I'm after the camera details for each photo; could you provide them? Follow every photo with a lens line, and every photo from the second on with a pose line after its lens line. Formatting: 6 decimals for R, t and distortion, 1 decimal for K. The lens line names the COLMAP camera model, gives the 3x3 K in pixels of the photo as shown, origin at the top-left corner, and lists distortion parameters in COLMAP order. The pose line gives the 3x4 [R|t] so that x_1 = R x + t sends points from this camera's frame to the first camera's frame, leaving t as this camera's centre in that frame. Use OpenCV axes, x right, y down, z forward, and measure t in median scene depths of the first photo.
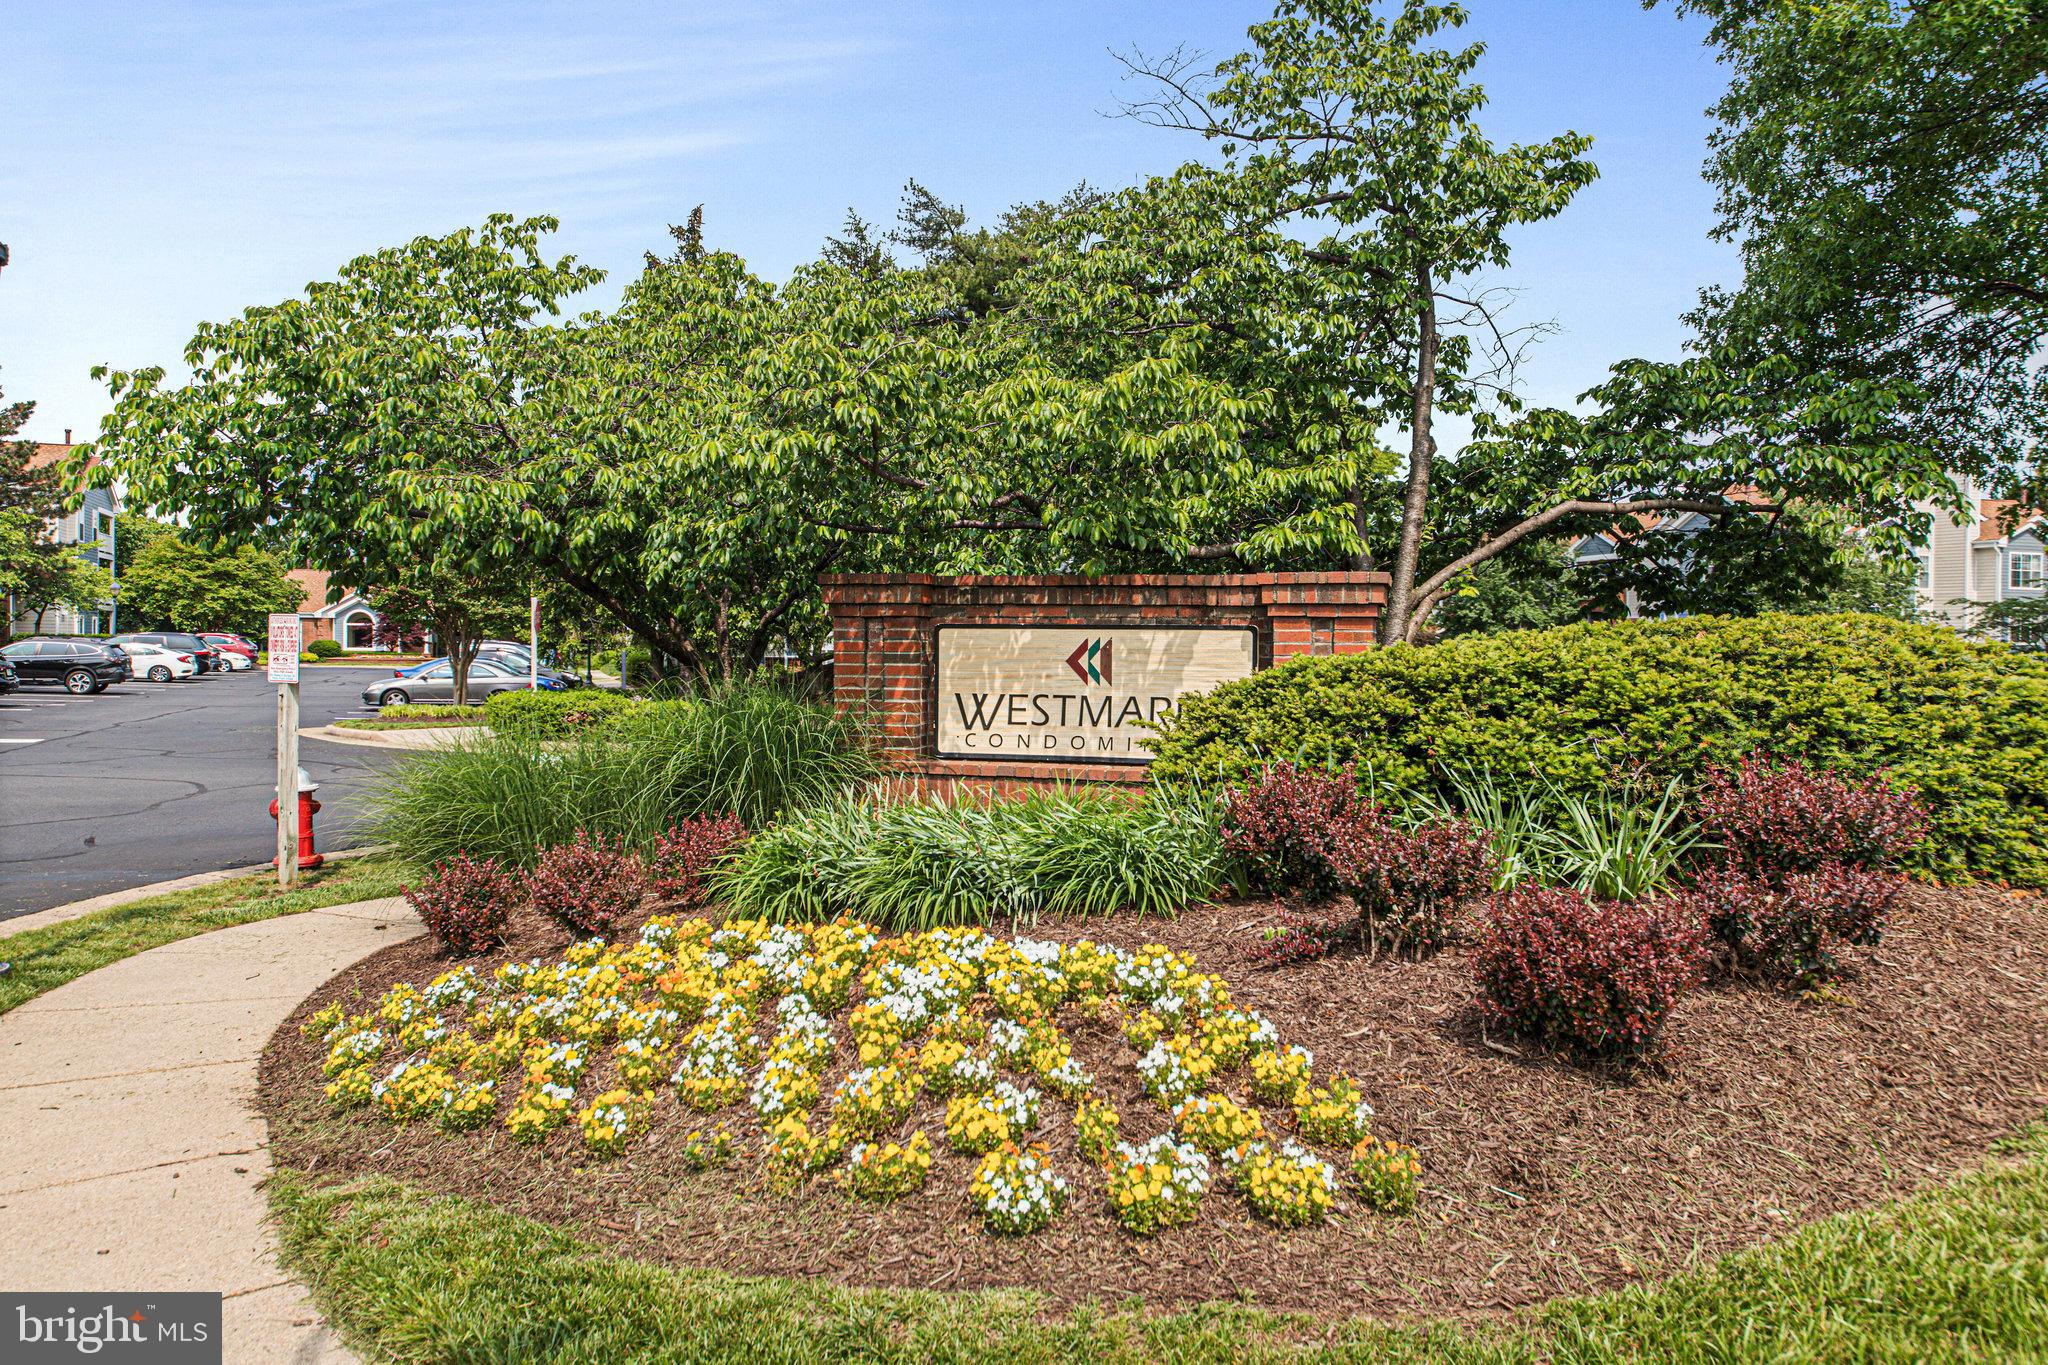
lens RADIAL K [[1416.9, 0, 1024.3], [0, 1416.9, 676.3], [0, 0, 1]] dist [0.006539, 0.001747]
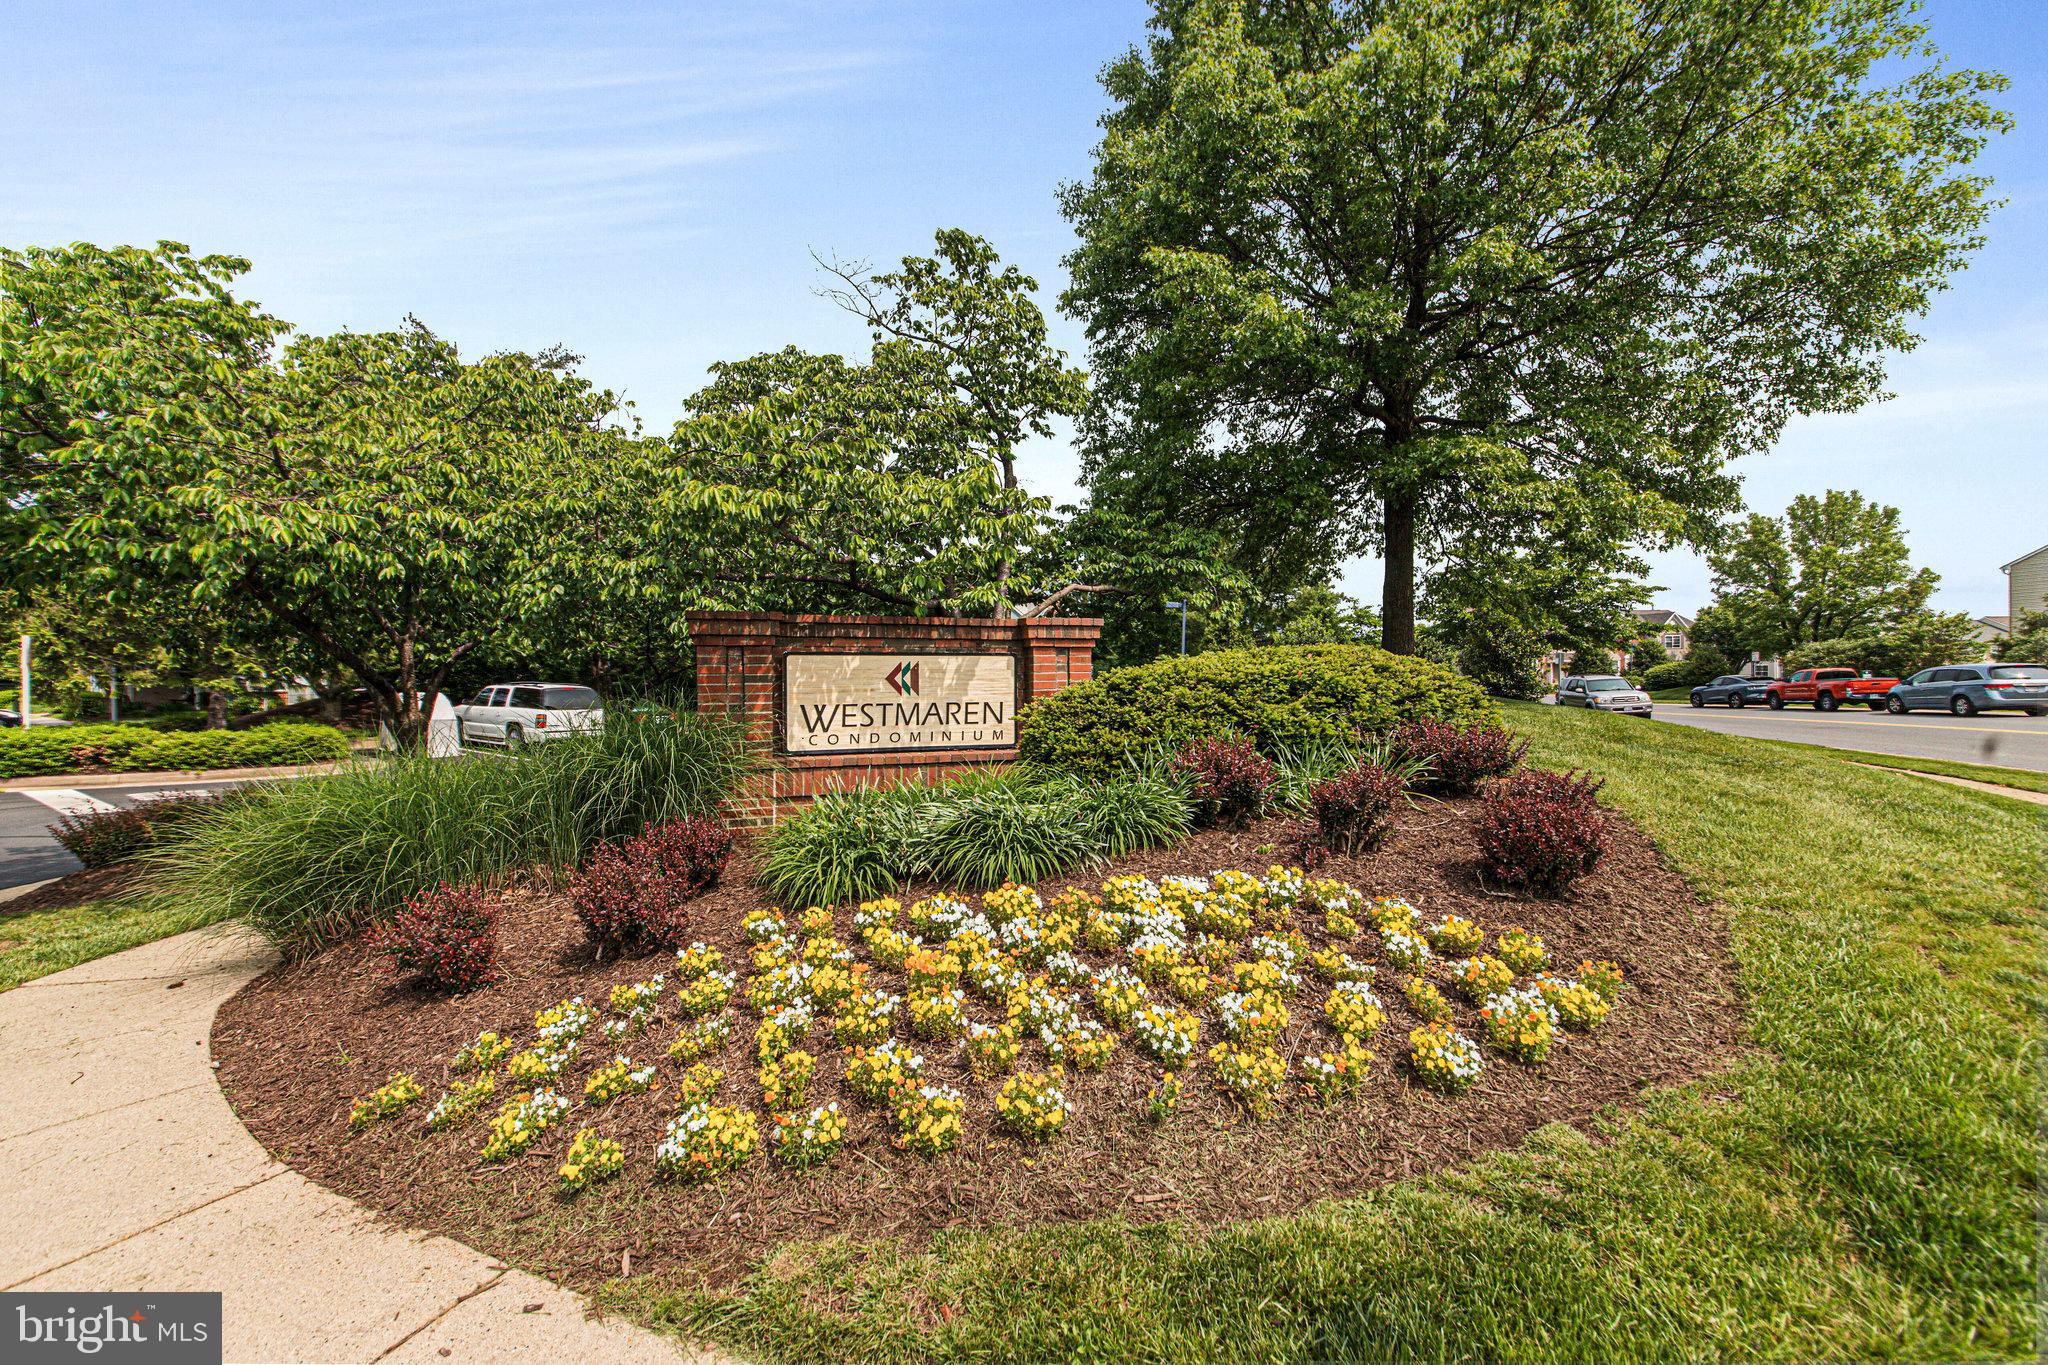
lens RADIAL K [[834.1, 0, 1024.0], [0, 834.1, 682.3], [0, 0, 1]] dist [-0.000735, -0.000352]
pose [[0.818703, -0.020105, 0.573865, -0.324232], [0.021963, 0.999752, 0.003693, -0.007307], [-0.573797, 0.009580, 0.818942, 0.260053]]
